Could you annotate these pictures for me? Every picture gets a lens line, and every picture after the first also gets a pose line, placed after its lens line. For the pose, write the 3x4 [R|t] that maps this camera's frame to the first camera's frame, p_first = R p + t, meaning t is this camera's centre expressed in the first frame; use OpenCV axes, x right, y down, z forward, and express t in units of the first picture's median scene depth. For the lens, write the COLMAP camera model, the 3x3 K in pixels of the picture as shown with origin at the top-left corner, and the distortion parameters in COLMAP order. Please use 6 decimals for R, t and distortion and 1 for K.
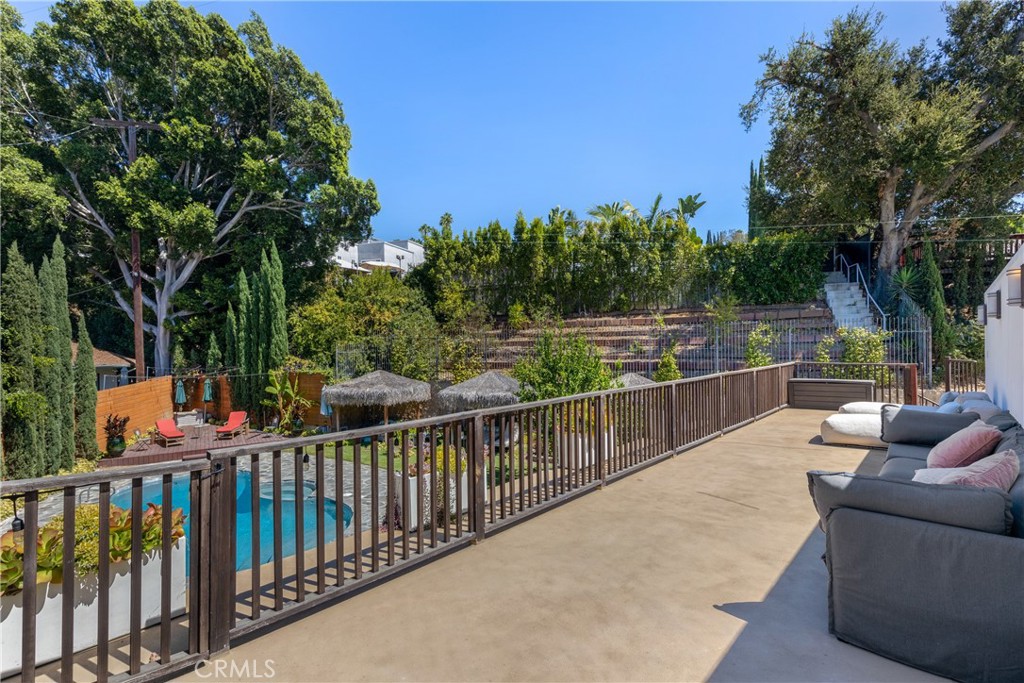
lens RADIAL K [[462.1, 0, 516.0], [0, 462.1, 350.4], [0, 0, 1]] dist [0.002417, -0.000450]
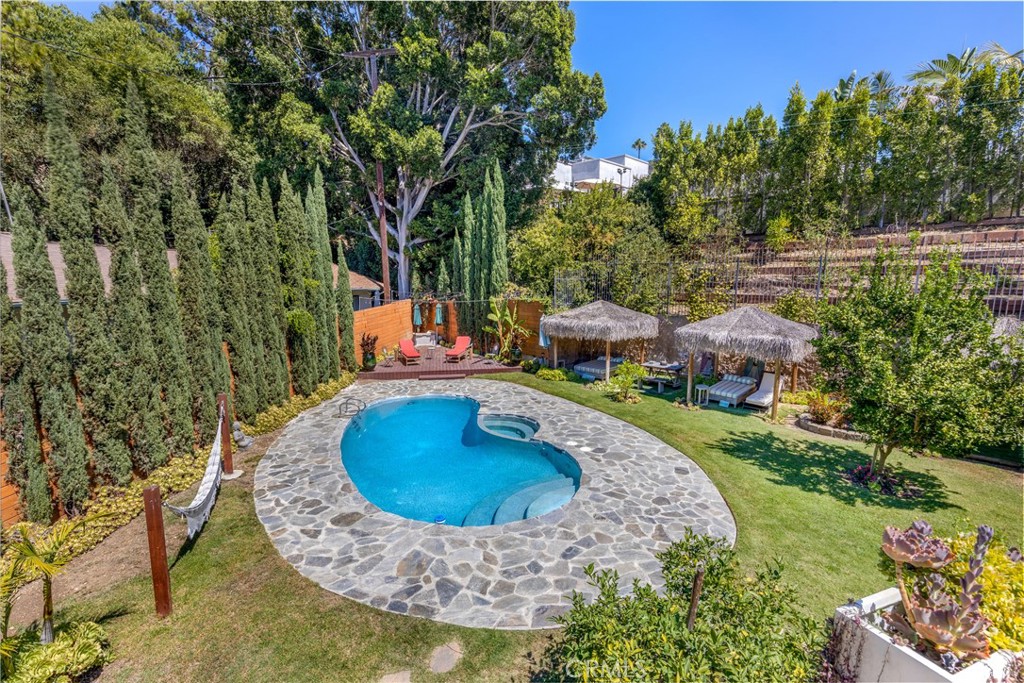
lens RADIAL K [[462.1, 0, 516.0], [0, 462.1, 350.4], [0, 0, 1]] dist [0.002417, -0.000450]
pose [[0.909639, 0.074766, -0.408616, -0.068005], [-0.012503, 0.988152, 0.152971, 0.004141], [0.415211, -0.134040, 0.899796, 0.112819]]
